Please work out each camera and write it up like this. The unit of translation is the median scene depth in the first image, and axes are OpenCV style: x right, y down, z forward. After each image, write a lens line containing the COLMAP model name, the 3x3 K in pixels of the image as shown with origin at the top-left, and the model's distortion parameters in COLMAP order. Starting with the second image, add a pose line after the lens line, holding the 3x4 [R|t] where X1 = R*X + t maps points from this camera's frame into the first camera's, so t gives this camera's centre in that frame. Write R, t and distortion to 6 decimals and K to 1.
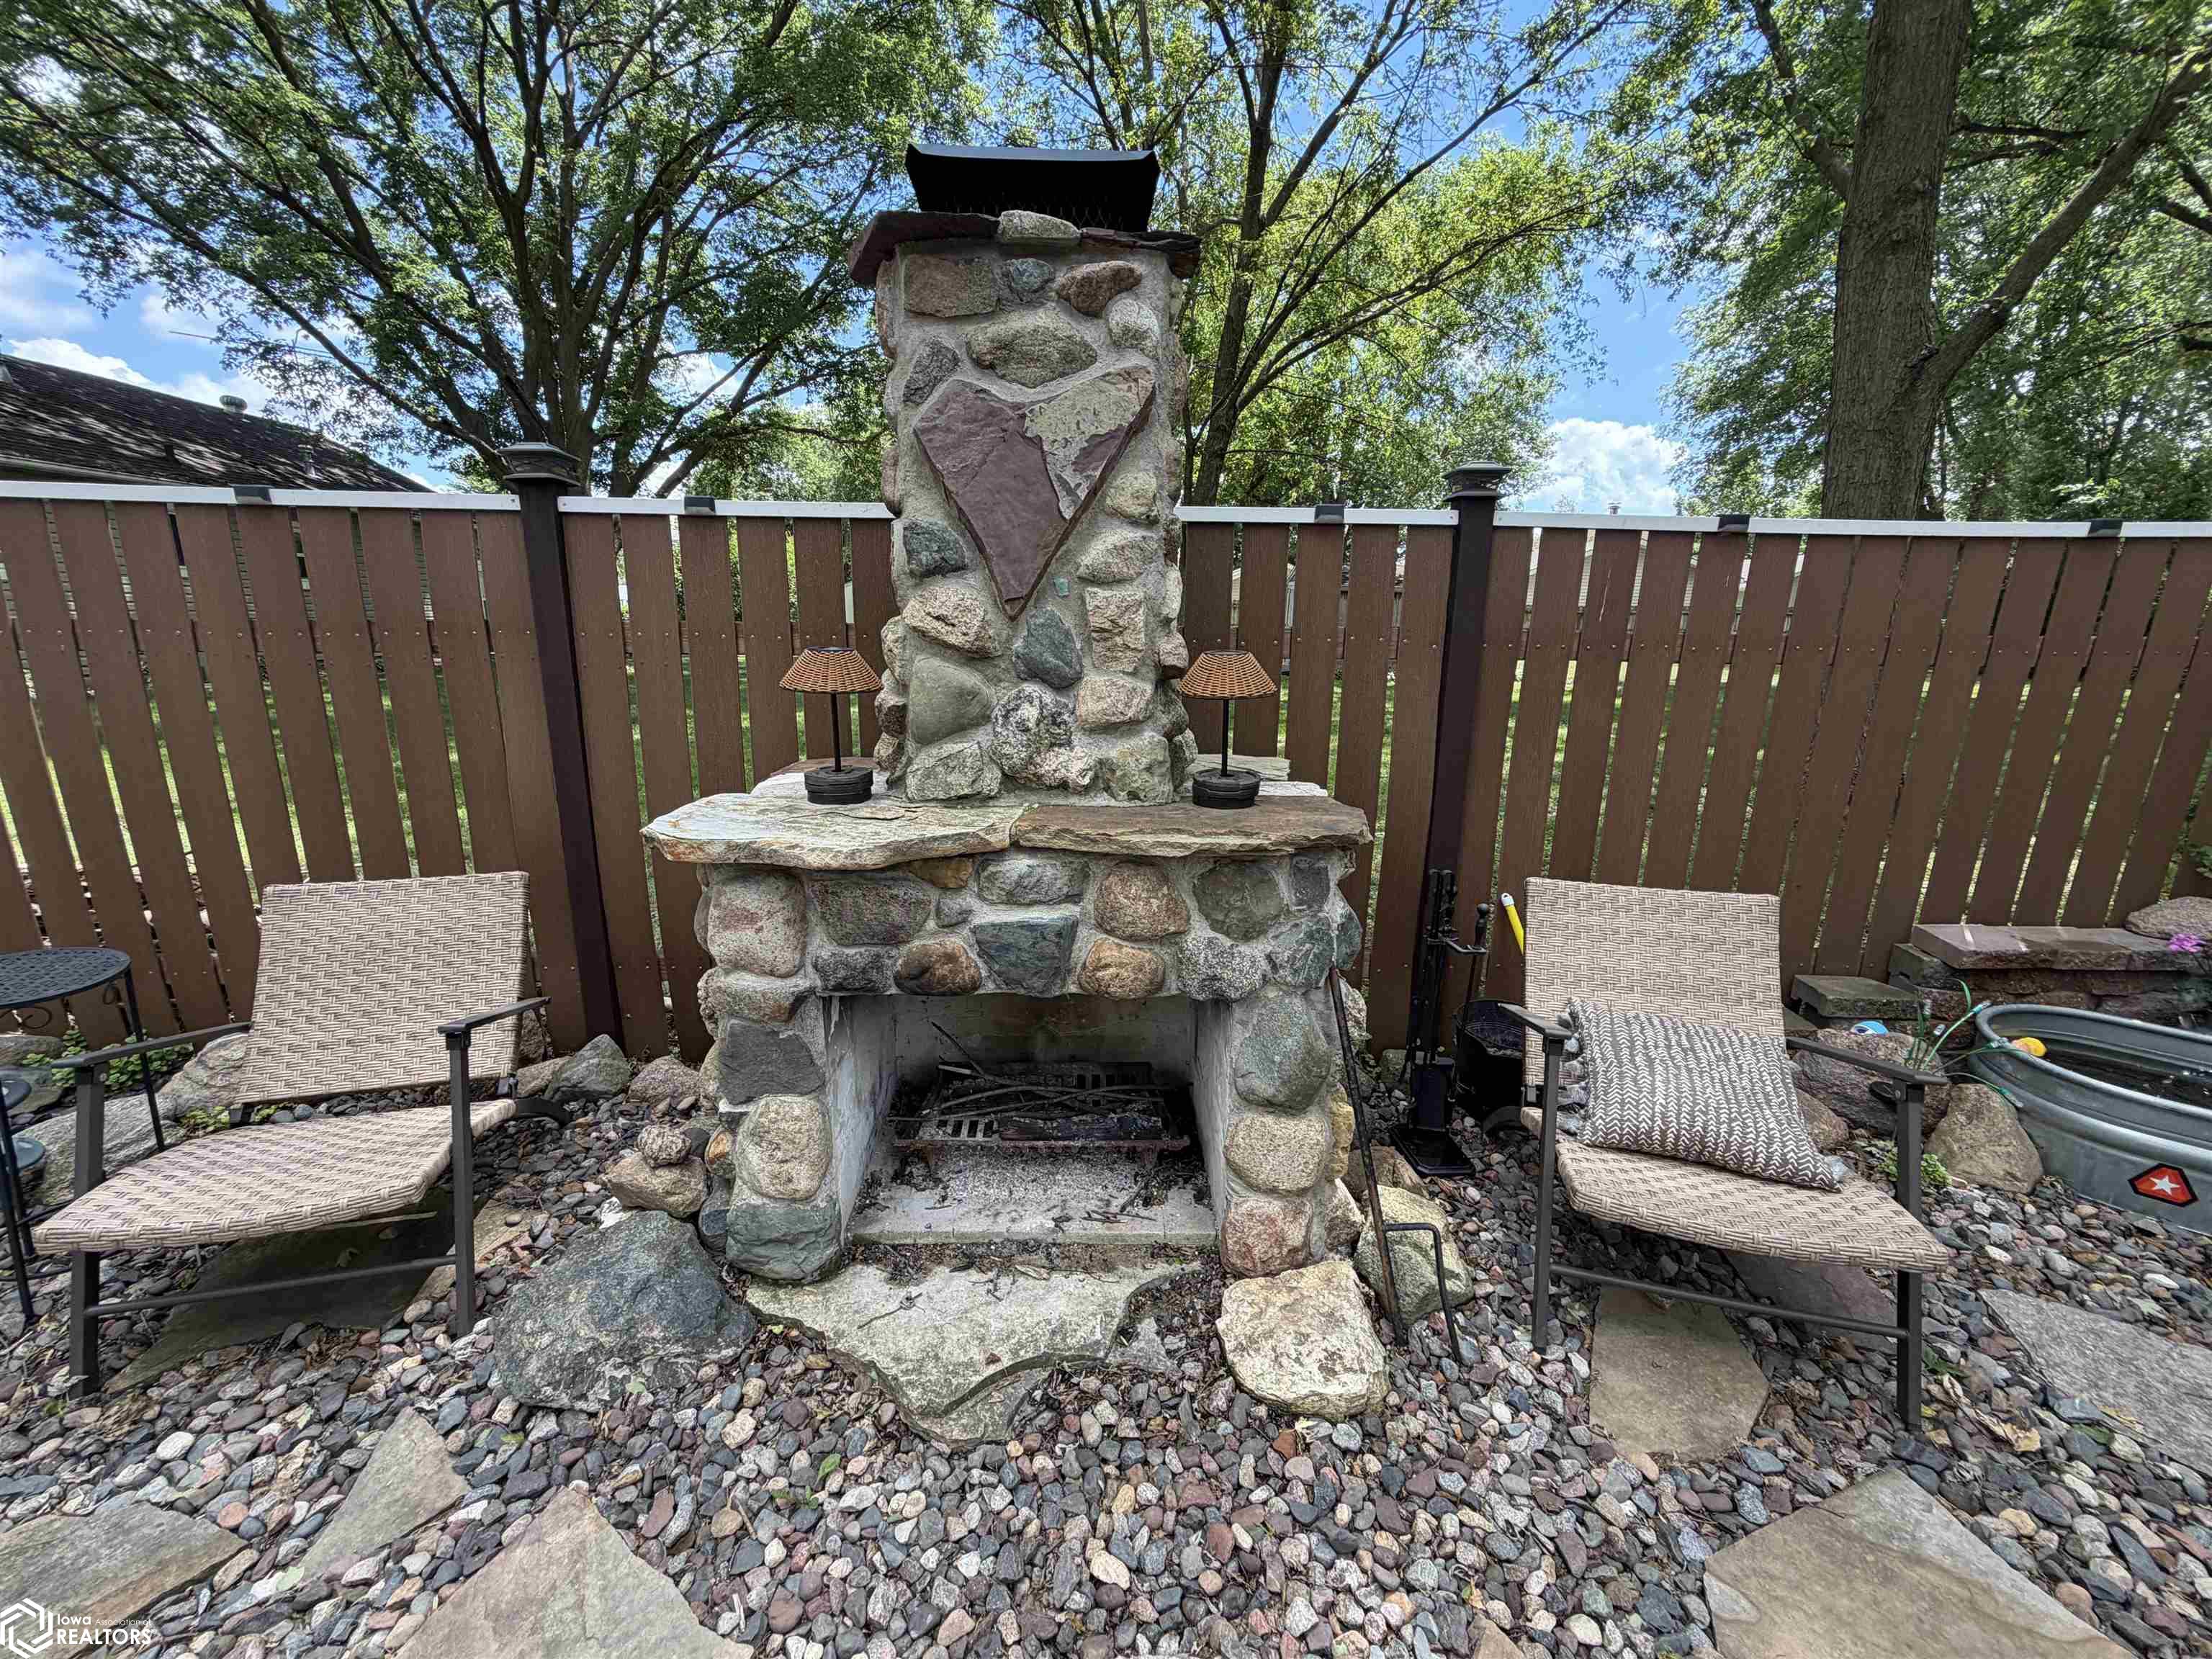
lens RADIAL K [[878.4, 0, 1095.3], [0, 878.4, 822.5], [0, 0, 1]] dist [-0.000826, 0.000438]
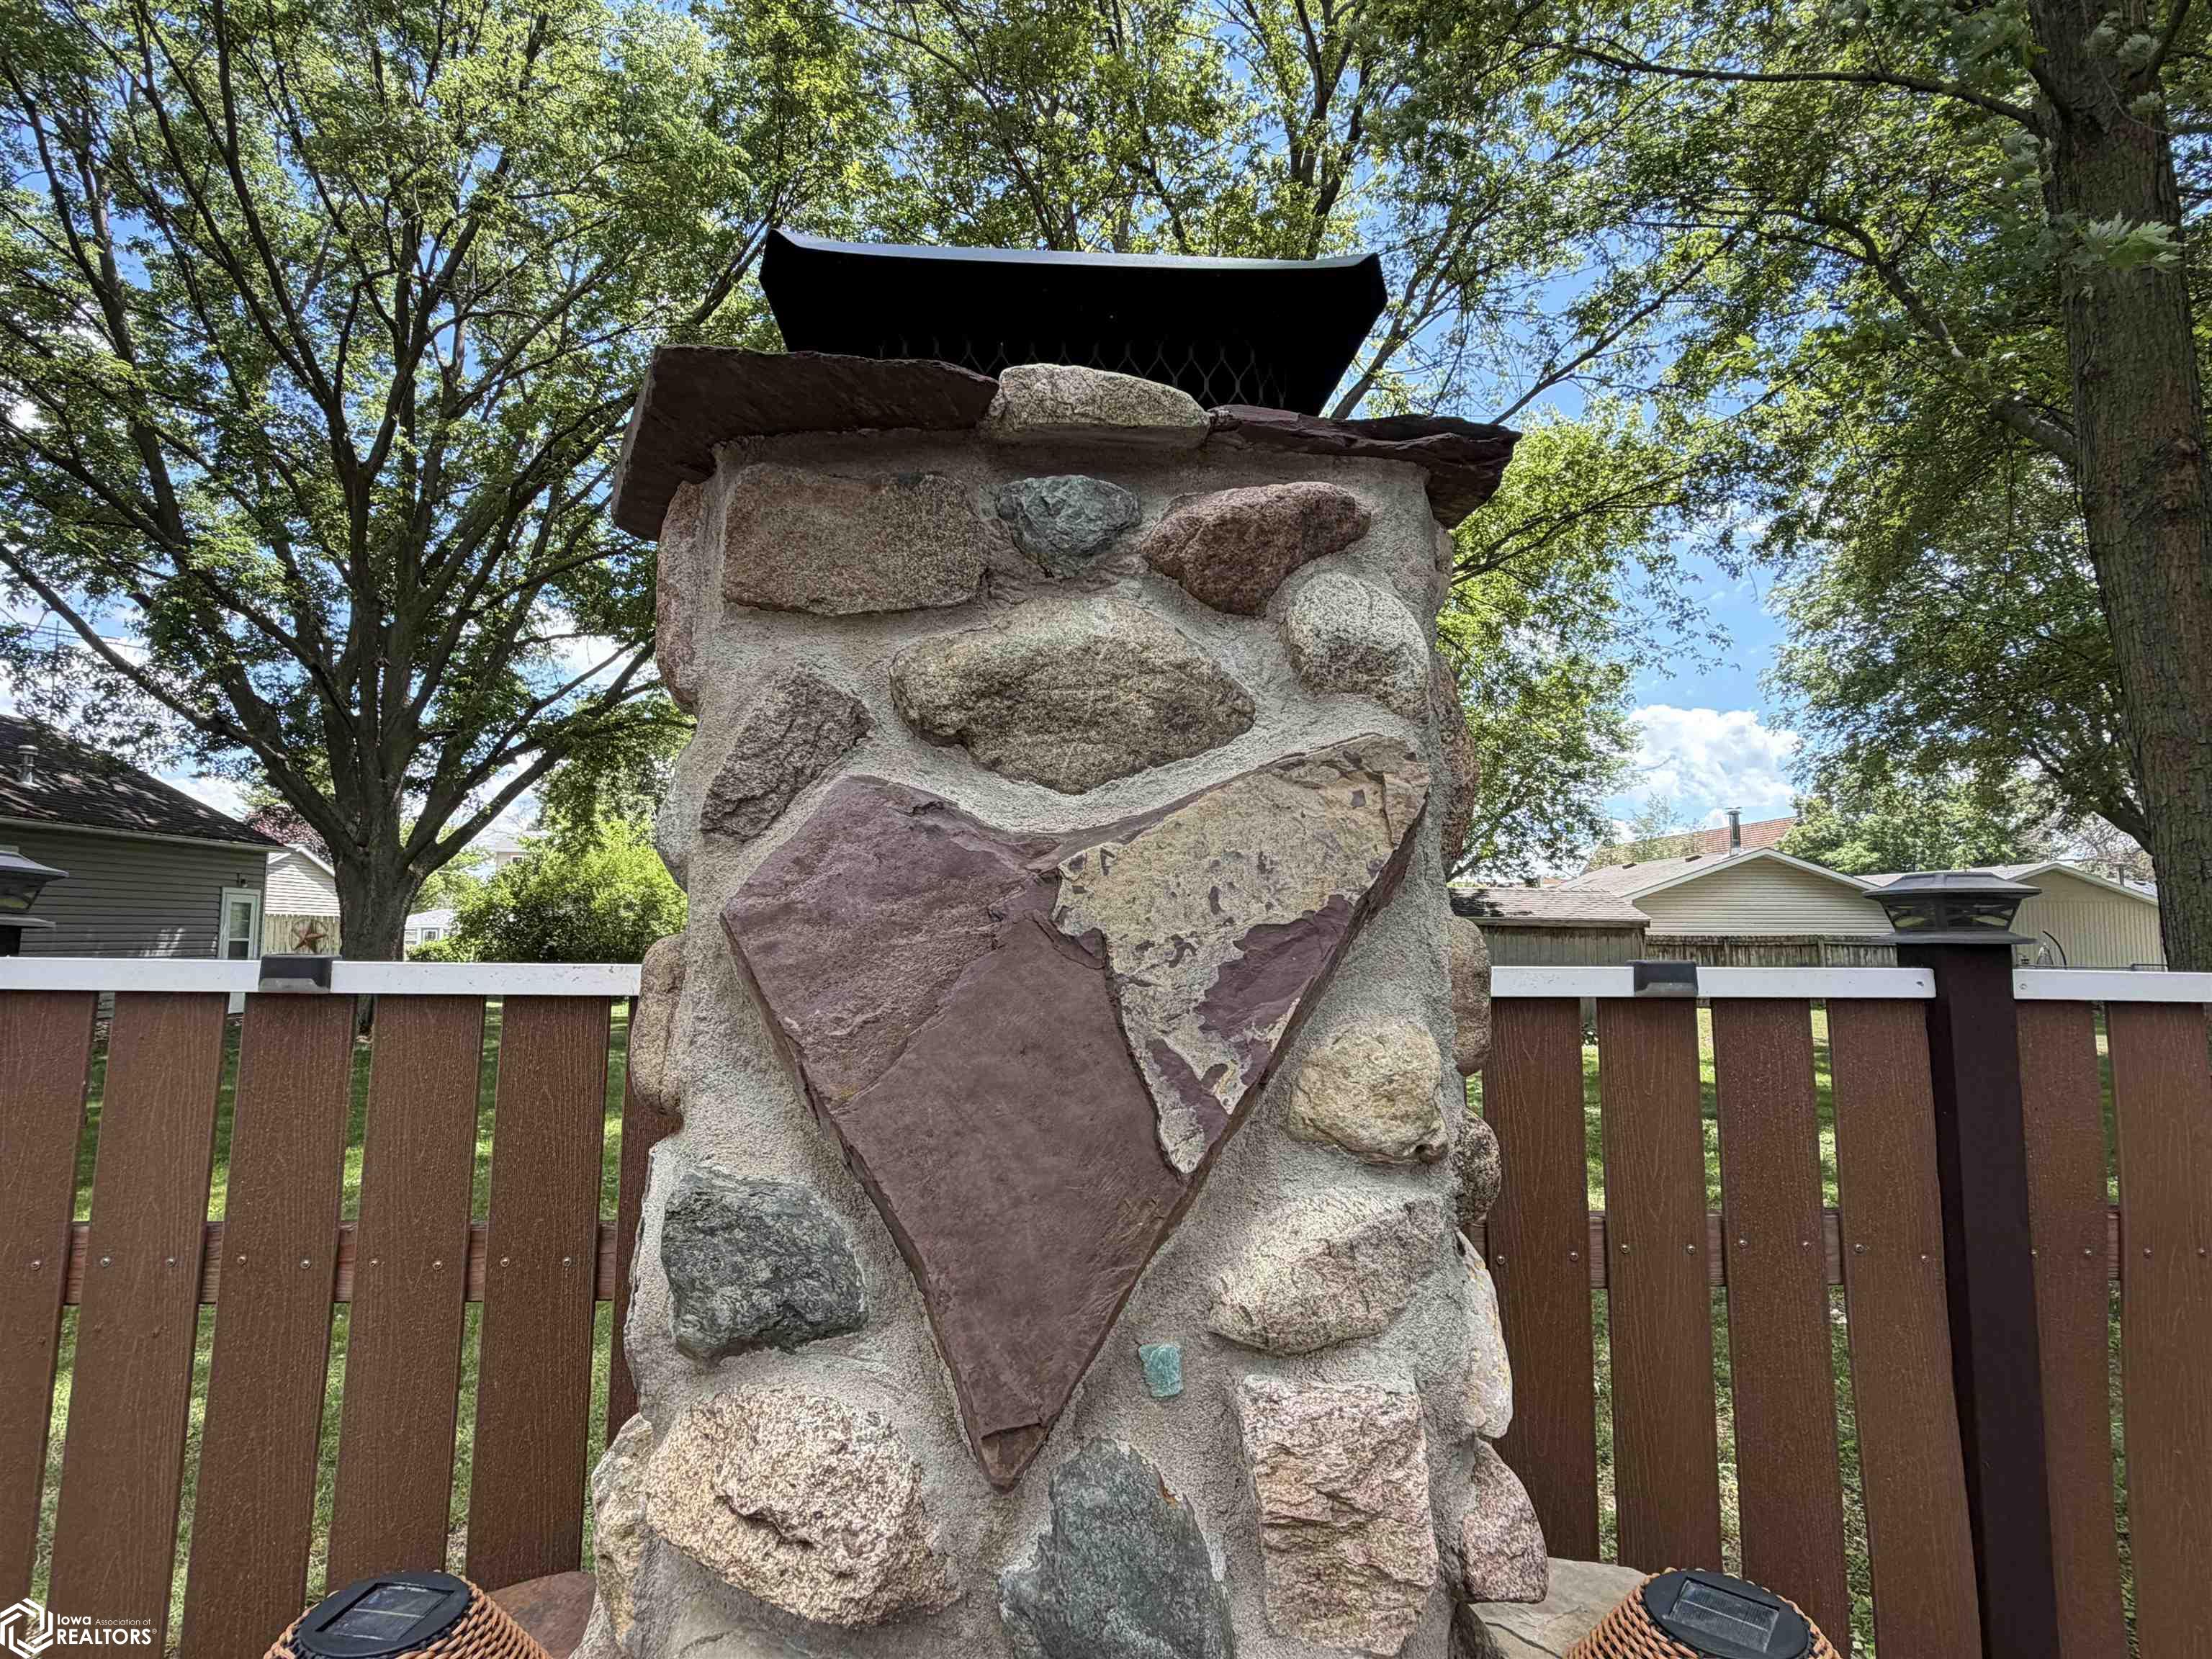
lens RADIAL K [[1171.8, 0, 1091.7], [0, 1171.8, 817.4], [0, 0, 1]] dist [-0.015289, 0.016420]
pose [[0.999753, -0.002248, 0.022104, -0.061289], [0.009413, 0.944029, -0.329728, -0.268638], [-0.020126, 0.329855, 0.943817, 0.454839]]
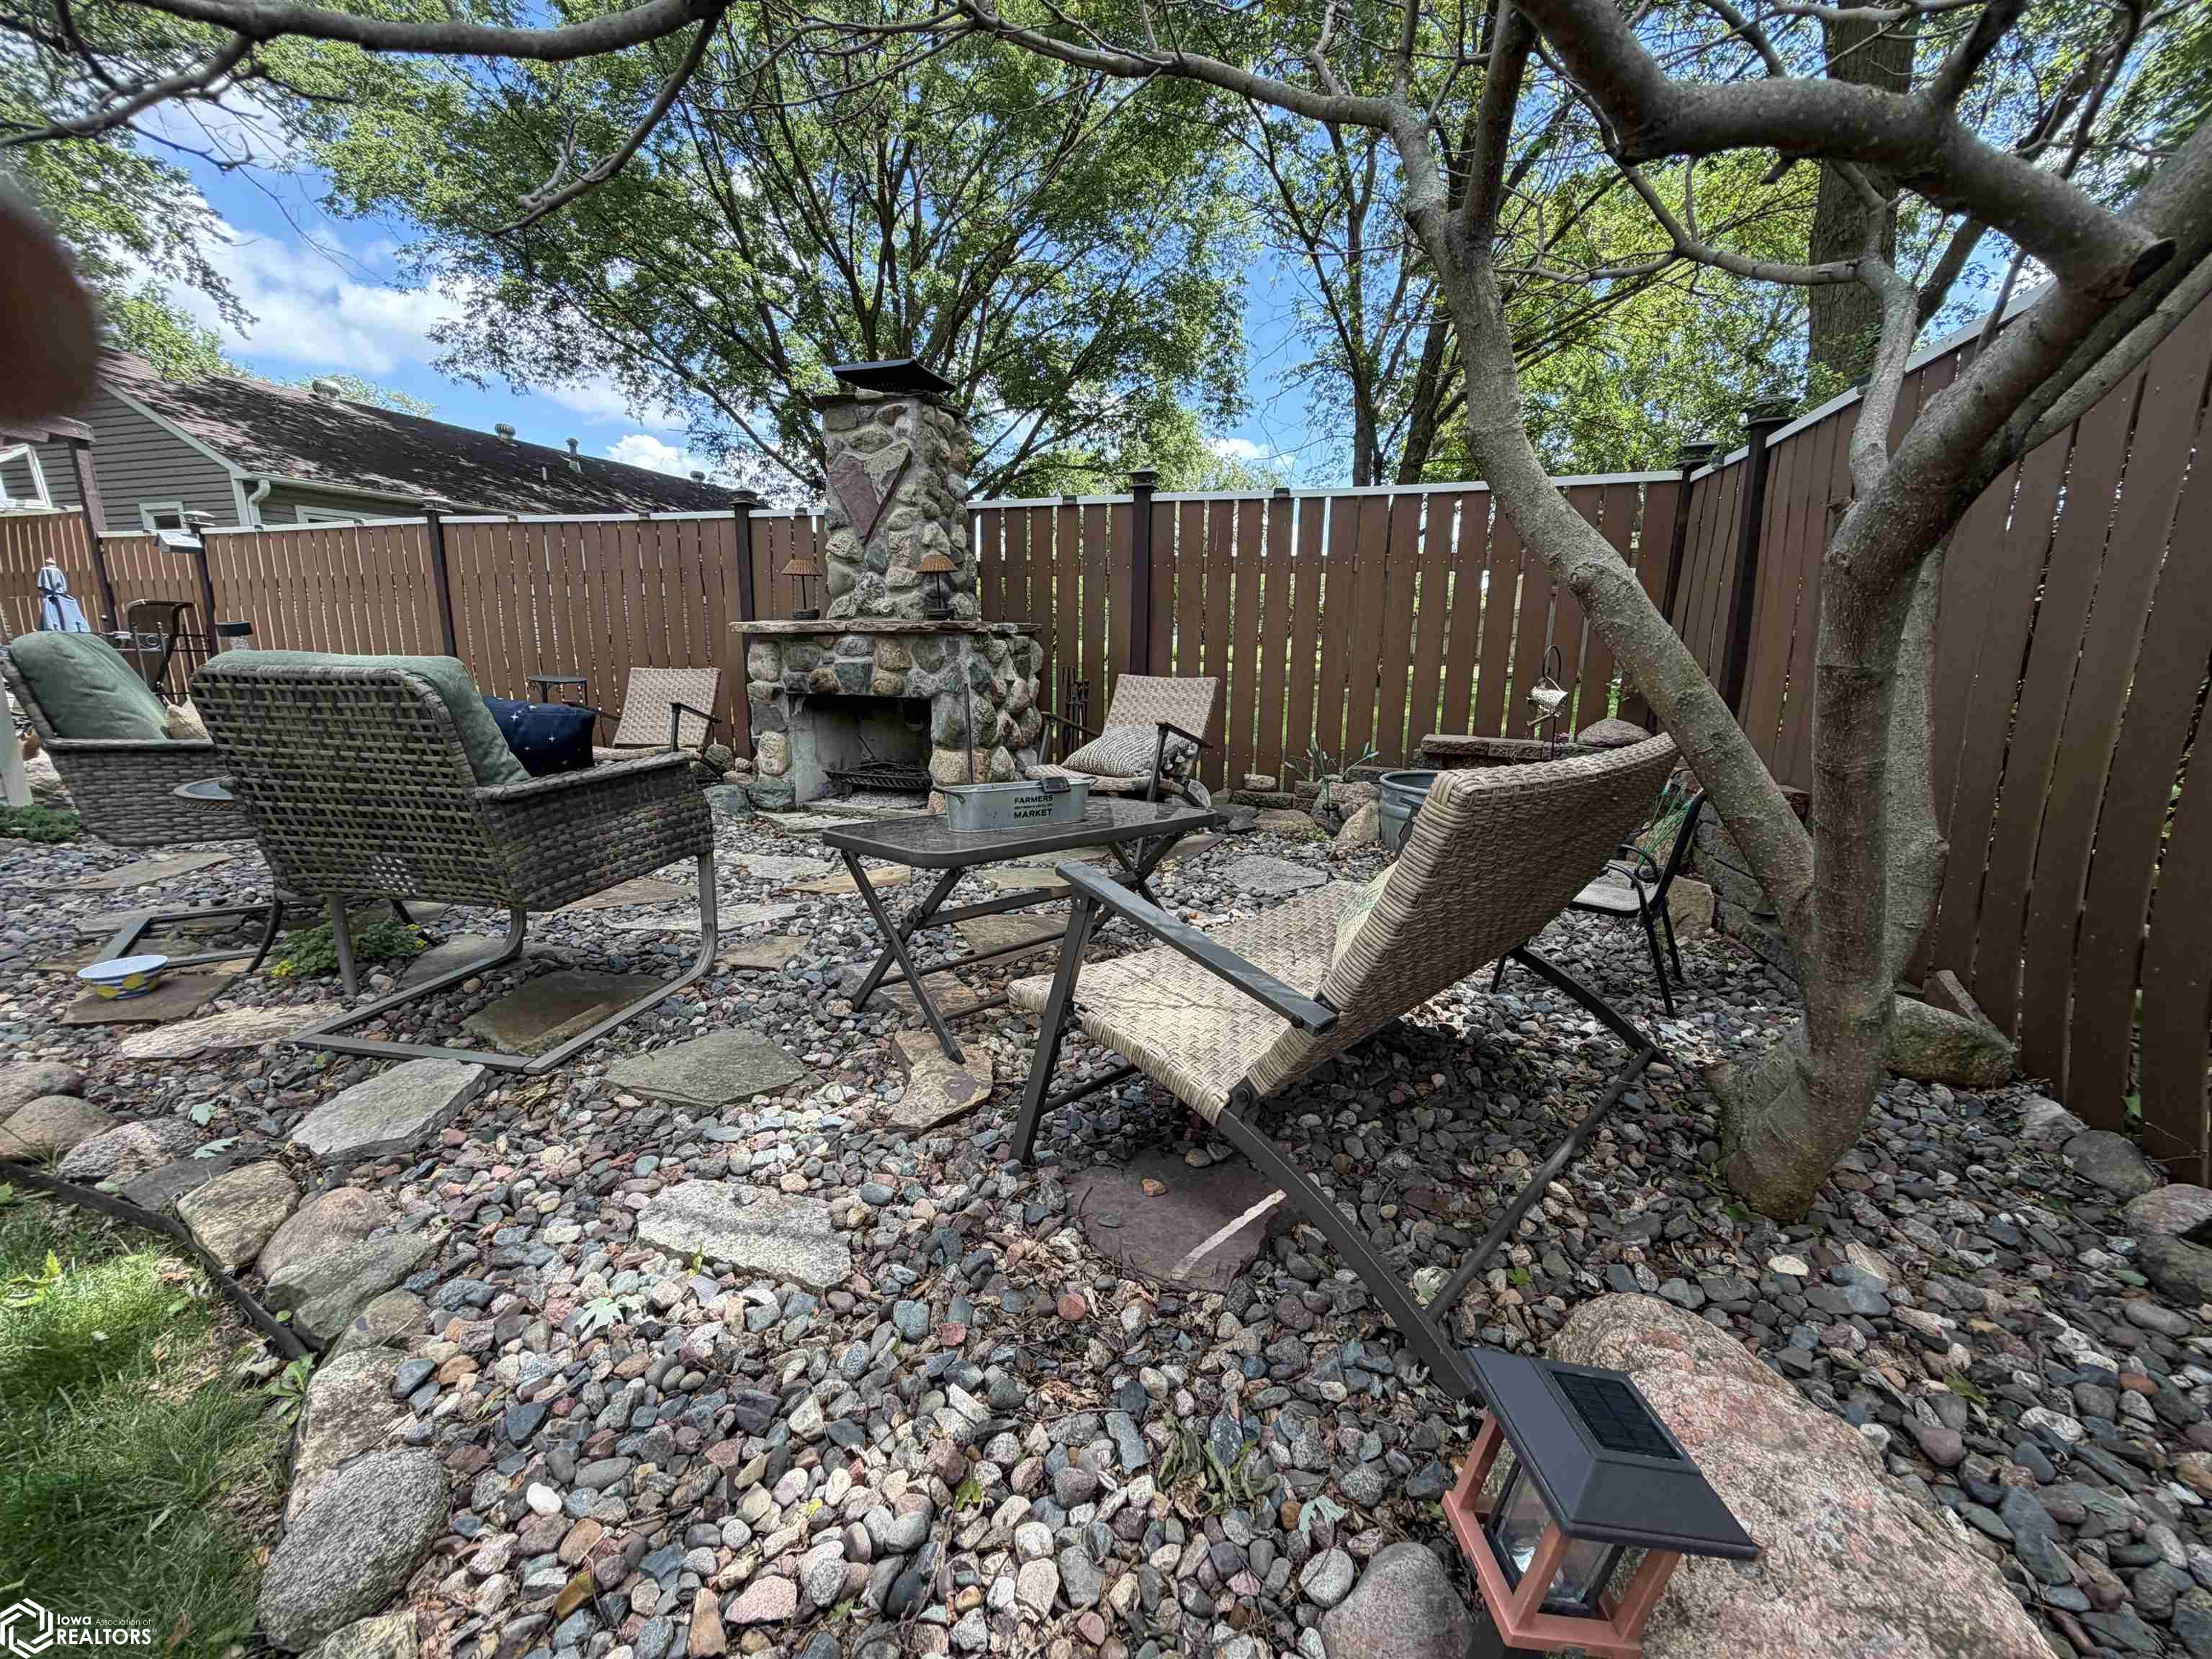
lens RADIAL K [[878.4, 0, 1095.3], [0, 878.4, 822.5], [0, 0, 1]] dist [-0.000826, 0.000438]
pose [[0.940600, 0.067559, -0.332726, 1.182701], [-0.076067, 0.997023, -0.012596, 0.448501], [0.330885, 0.037157, 0.942939, -0.930343]]
